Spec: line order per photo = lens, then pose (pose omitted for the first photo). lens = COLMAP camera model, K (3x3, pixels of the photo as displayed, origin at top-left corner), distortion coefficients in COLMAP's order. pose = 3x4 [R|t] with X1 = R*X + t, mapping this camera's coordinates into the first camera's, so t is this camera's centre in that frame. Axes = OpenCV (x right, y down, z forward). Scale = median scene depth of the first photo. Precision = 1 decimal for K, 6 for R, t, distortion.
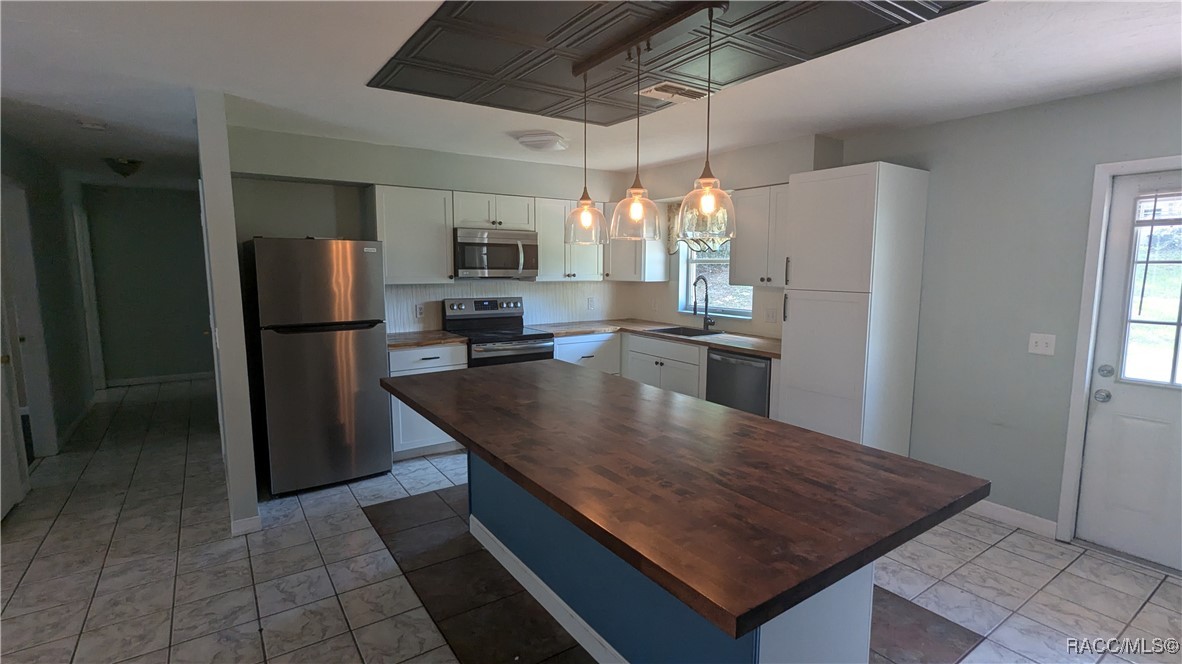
lens RADIAL K [[557.5, 0, 600.4], [0, 557.5, 334.1], [0, 0, 1]] dist [-0.002269, 0.000080]
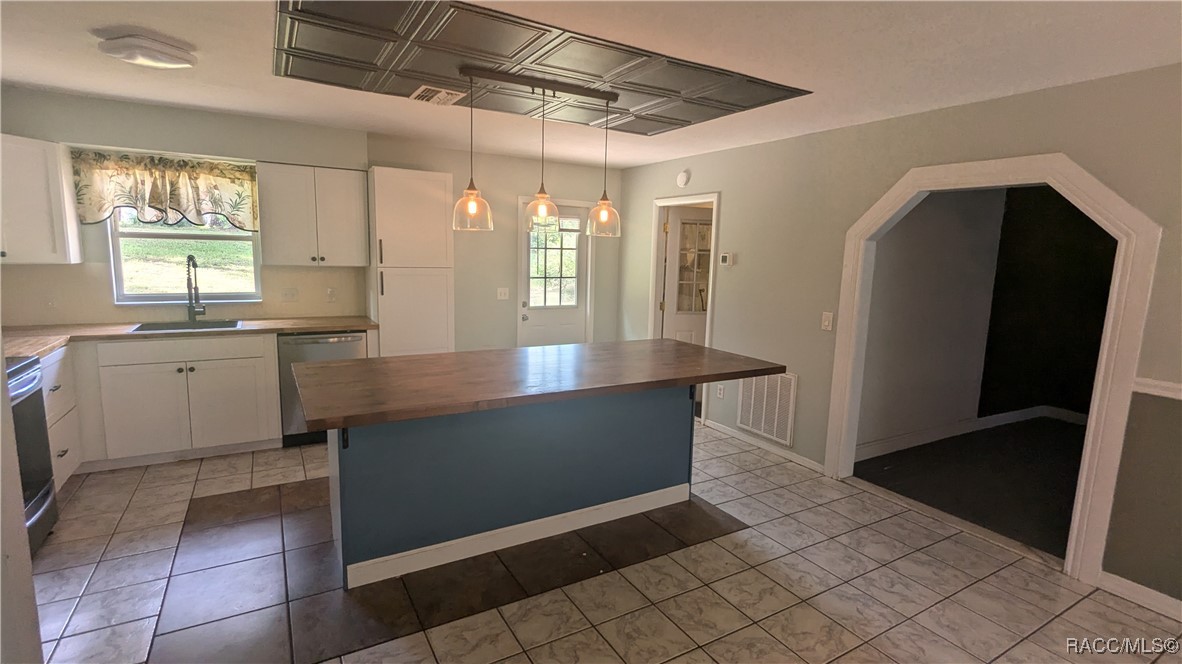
lens RADIAL K [[557.5, 0, 600.2], [0, 557.5, 330.9], [0, 0, 1]] dist [-0.002269, 0.000080]
pose [[0.069766, -0.142699, 0.987304, -0.847826], [0.099315, 0.985792, 0.135463, -0.066796], [-0.992607, 0.088603, 0.082947, 0.502610]]
